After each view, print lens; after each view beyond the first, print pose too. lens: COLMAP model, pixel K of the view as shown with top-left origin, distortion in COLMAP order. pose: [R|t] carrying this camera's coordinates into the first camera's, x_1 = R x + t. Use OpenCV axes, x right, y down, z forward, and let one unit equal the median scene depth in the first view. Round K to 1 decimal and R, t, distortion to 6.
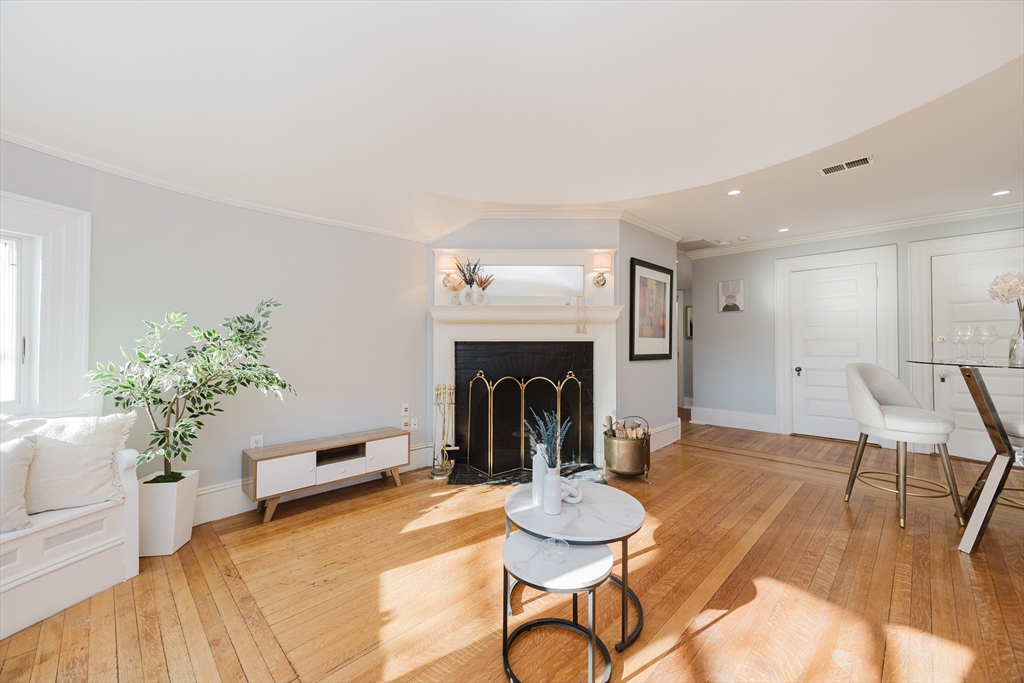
lens RADIAL K [[402.4, 0, 510.3], [0, 402.4, 342.7], [0, 0, 1]] dist [0.007949, -0.000313]
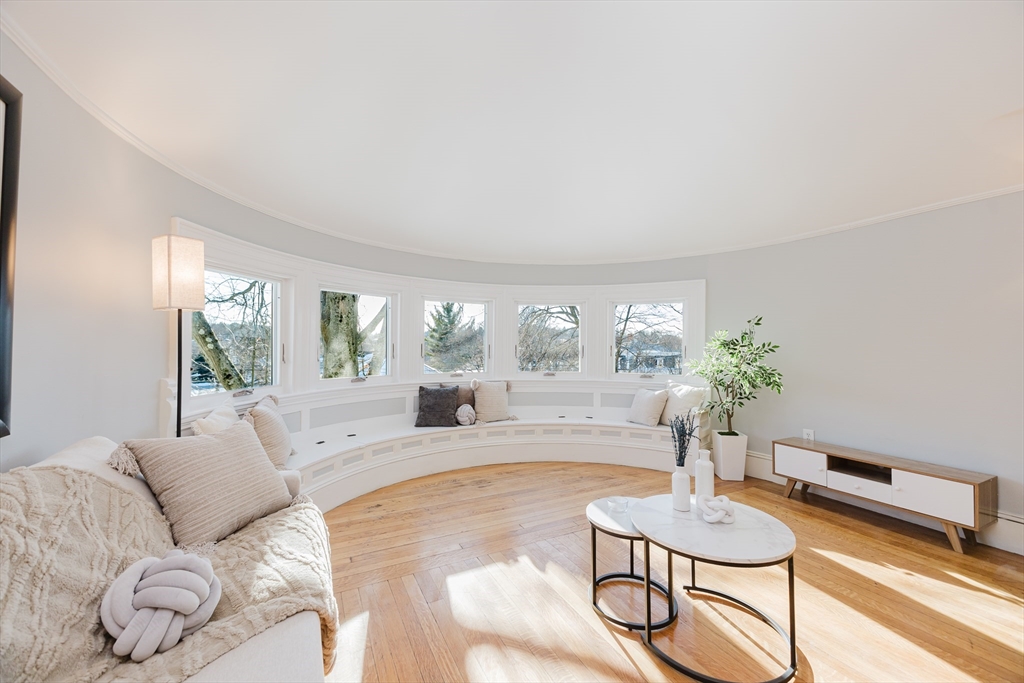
lens RADIAL K [[402.4, 0, 510.3], [0, 402.4, 342.7], [0, 0, 1]] dist [0.007949, -0.000313]
pose [[-0.301801, -0.013867, -0.953270, 0.747664], [-0.008642, 0.999893, -0.011809, 0.001084], [0.953332, 0.004674, -0.301888, 0.527741]]
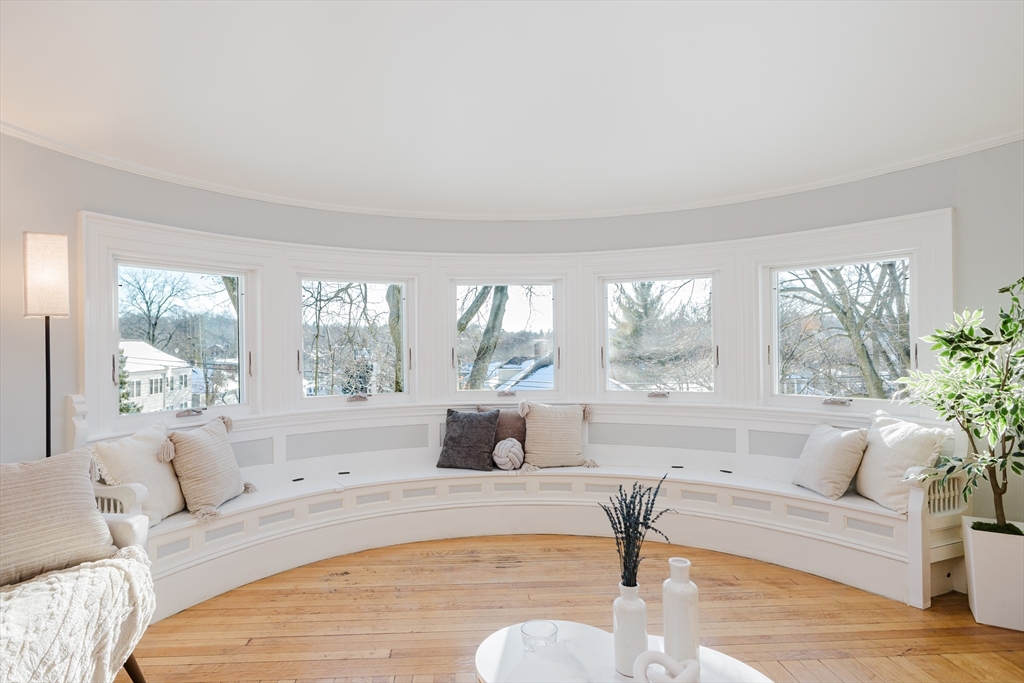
lens RADIAL K [[580.3, 0, 487.2], [0, 580.3, 341.3], [0, 0, 1]] dist [0.002446, -0.001440]
pose [[-0.672075, -0.006394, -0.740456, 0.481609], [0.006821, 0.999867, -0.014824, -0.003973], [0.740452, -0.015014, -0.671942, 0.823855]]
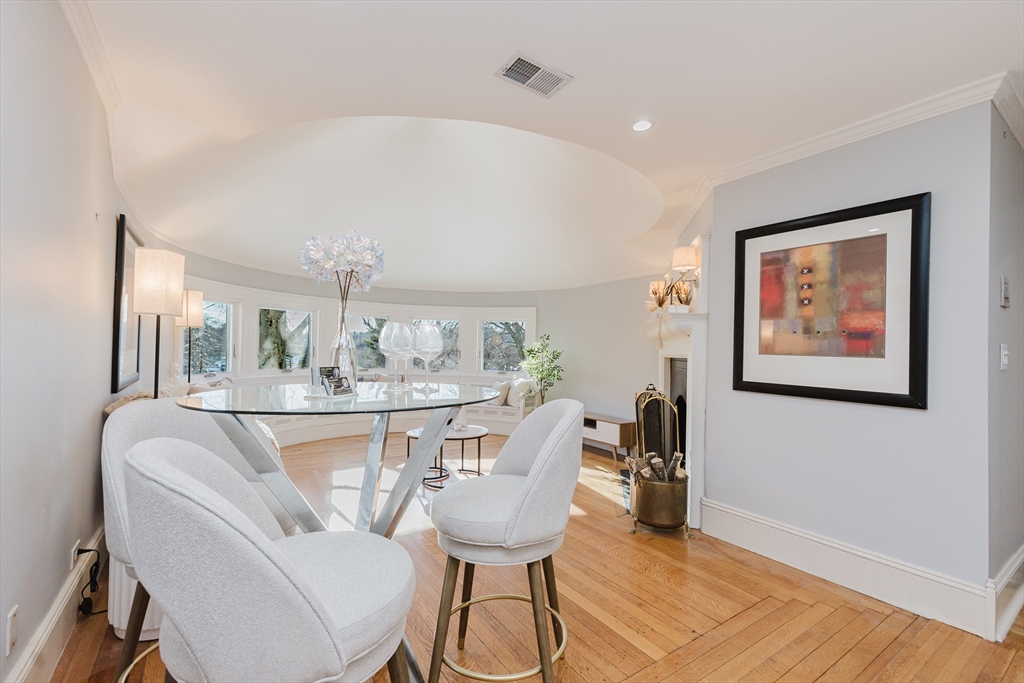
lens RADIAL K [[446.0, 0, 528.4], [0, 446.0, 358.4], [0, 0, 1]] dist [0.010791, -0.000110]
pose [[-0.166717, 0.007650, -0.985975, 1.477803], [-0.030738, 0.999444, 0.012952, -0.006625], [0.985525, 0.032466, -0.166389, 1.090255]]
